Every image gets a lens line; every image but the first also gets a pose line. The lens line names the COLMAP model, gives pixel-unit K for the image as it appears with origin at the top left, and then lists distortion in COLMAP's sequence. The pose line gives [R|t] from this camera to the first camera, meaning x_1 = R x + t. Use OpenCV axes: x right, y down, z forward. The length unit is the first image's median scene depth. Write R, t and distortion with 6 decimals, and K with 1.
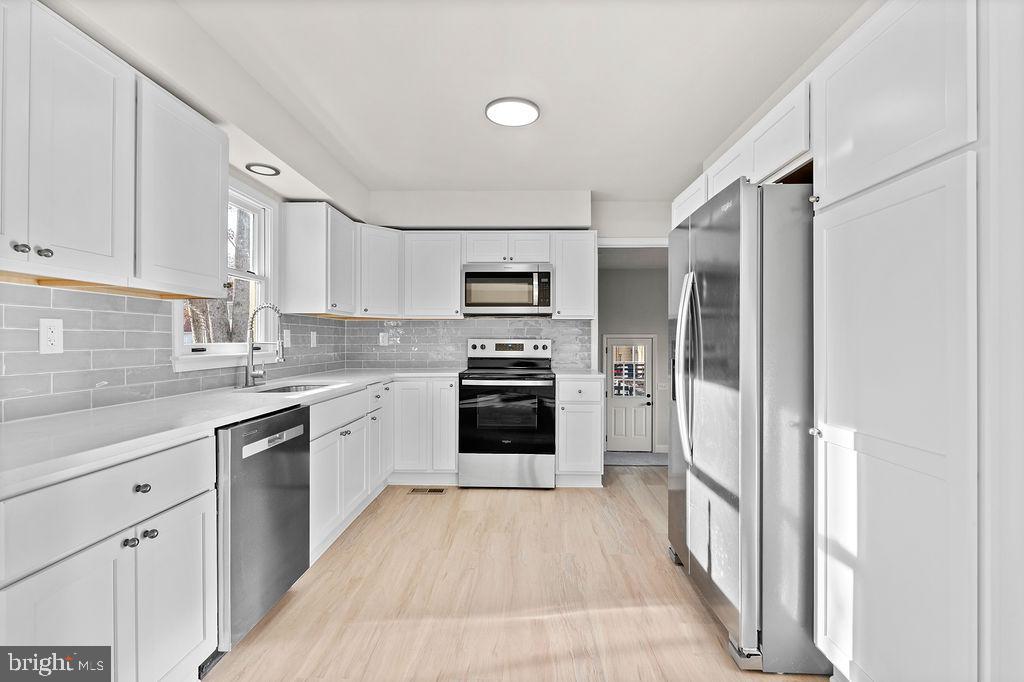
lens RADIAL K [[466.0, 0, 515.7], [0, 466.0, 339.5], [0, 0, 1]] dist [0.000226, -0.006500]
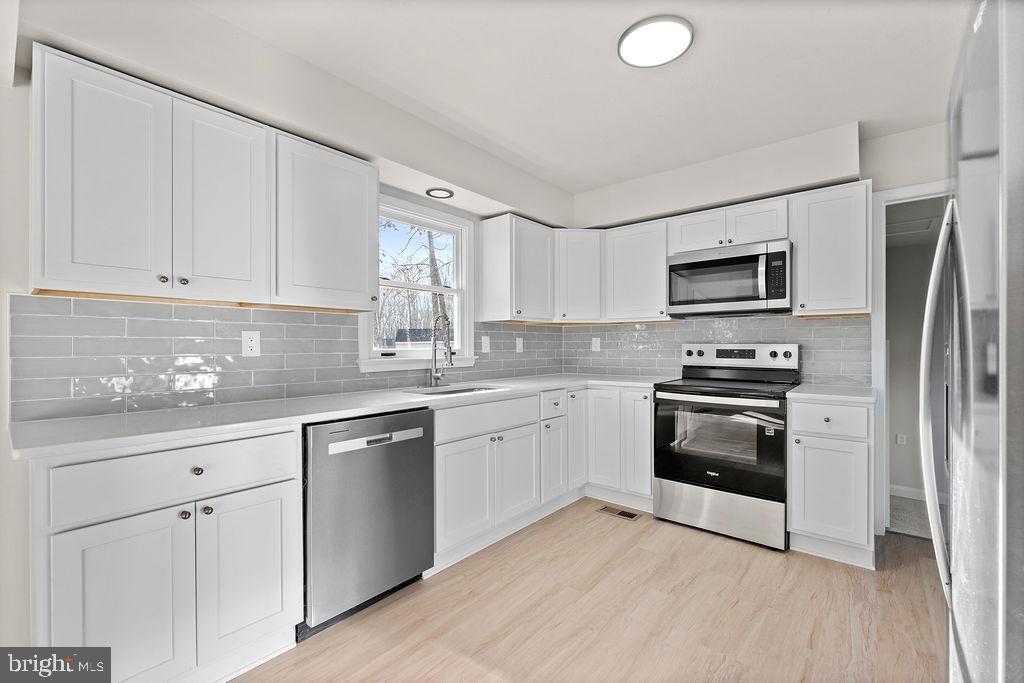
lens RADIAL K [[432.8, 0, 511.9], [0, 432.8, 345.8], [0, 0, 1]] dist [-0.002158, -0.000401]
pose [[0.778425, -0.003712, -0.627727, 0.180194], [0.004961, 0.999988, 0.000239, 0.001038], [0.627718, -0.003300, 0.778434, 0.222553]]
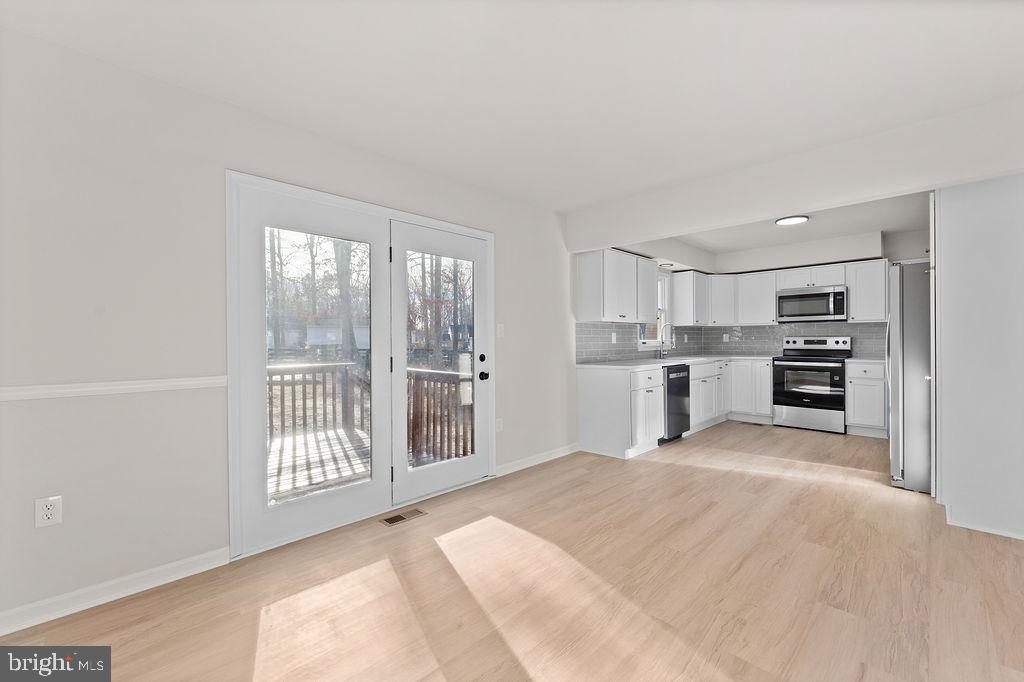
lens RADIAL K [[420.2, 0, 512.0], [0, 420.2, 341.0], [0, 0, 1]] dist [-0.000906, -0.000168]
pose [[0.717975, -0.006927, -0.696034, 0.269171], [0.010500, 0.999944, 0.000879, 0.001178], [0.695989, -0.007940, 0.718008, -0.776329]]
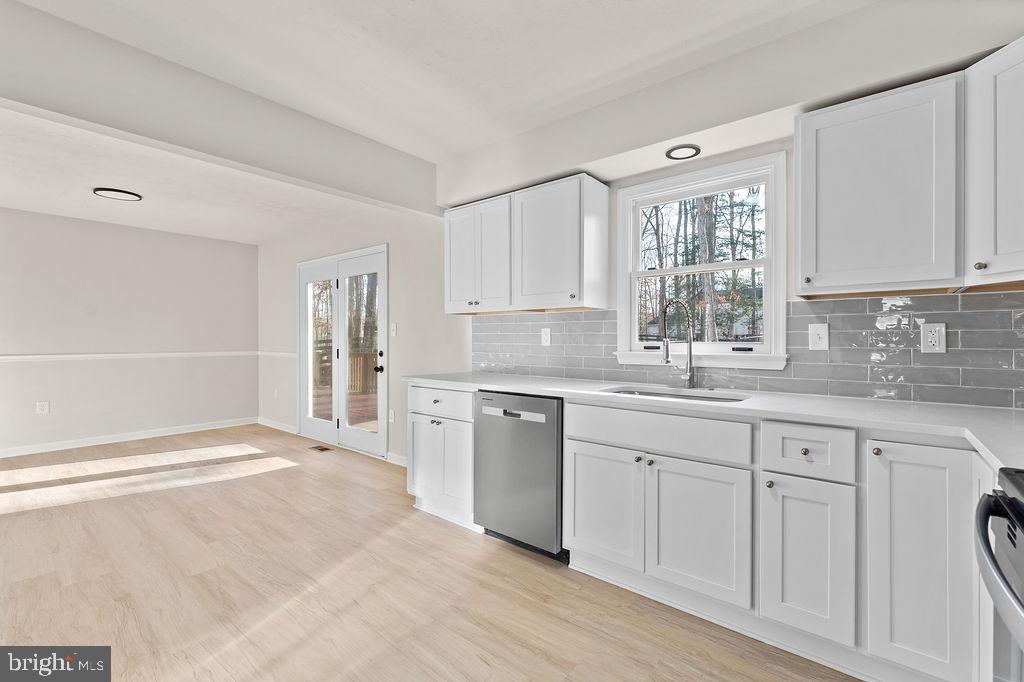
lens RADIAL K [[433.0, 0, 561.3], [0, 433.0, 341.5], [0, 0, 1]] dist [-0.000455, -0.000384]
pose [[-0.579020, -0.000041, -0.815313, 0.214747], [-0.002085, 0.999997, 0.001431, 0.004080], [0.815310, 0.002529, -0.579019, 0.966968]]
